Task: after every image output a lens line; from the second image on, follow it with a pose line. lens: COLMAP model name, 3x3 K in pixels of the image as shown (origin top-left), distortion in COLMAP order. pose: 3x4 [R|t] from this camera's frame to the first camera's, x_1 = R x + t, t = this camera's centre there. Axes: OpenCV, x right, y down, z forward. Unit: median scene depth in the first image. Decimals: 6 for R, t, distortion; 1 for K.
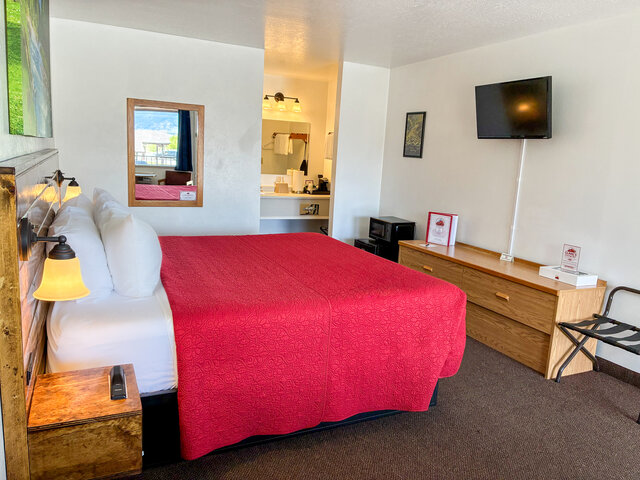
lens RADIAL K [[481.4, 0, 323.1], [0, 481.4, 242.2], [0, 0, 1]] dist [0.021192, -0.015719]
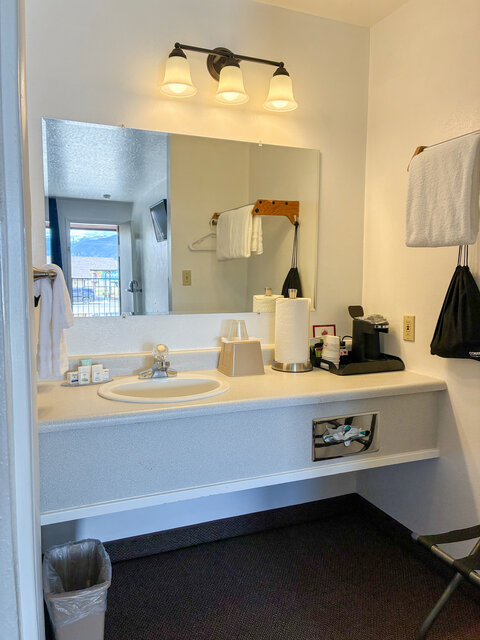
lens RADIAL K [[481.4, 0, 236.6], [0, 481.4, 325.3], [0, 0, 1]] dist [0.021192, -0.015719]
pose [[0.995639, -0.049292, -0.079204, -0.061984], [0.042349, 0.995302, -0.087061, -0.103362], [0.083124, 0.083327, 0.993049, 0.679038]]
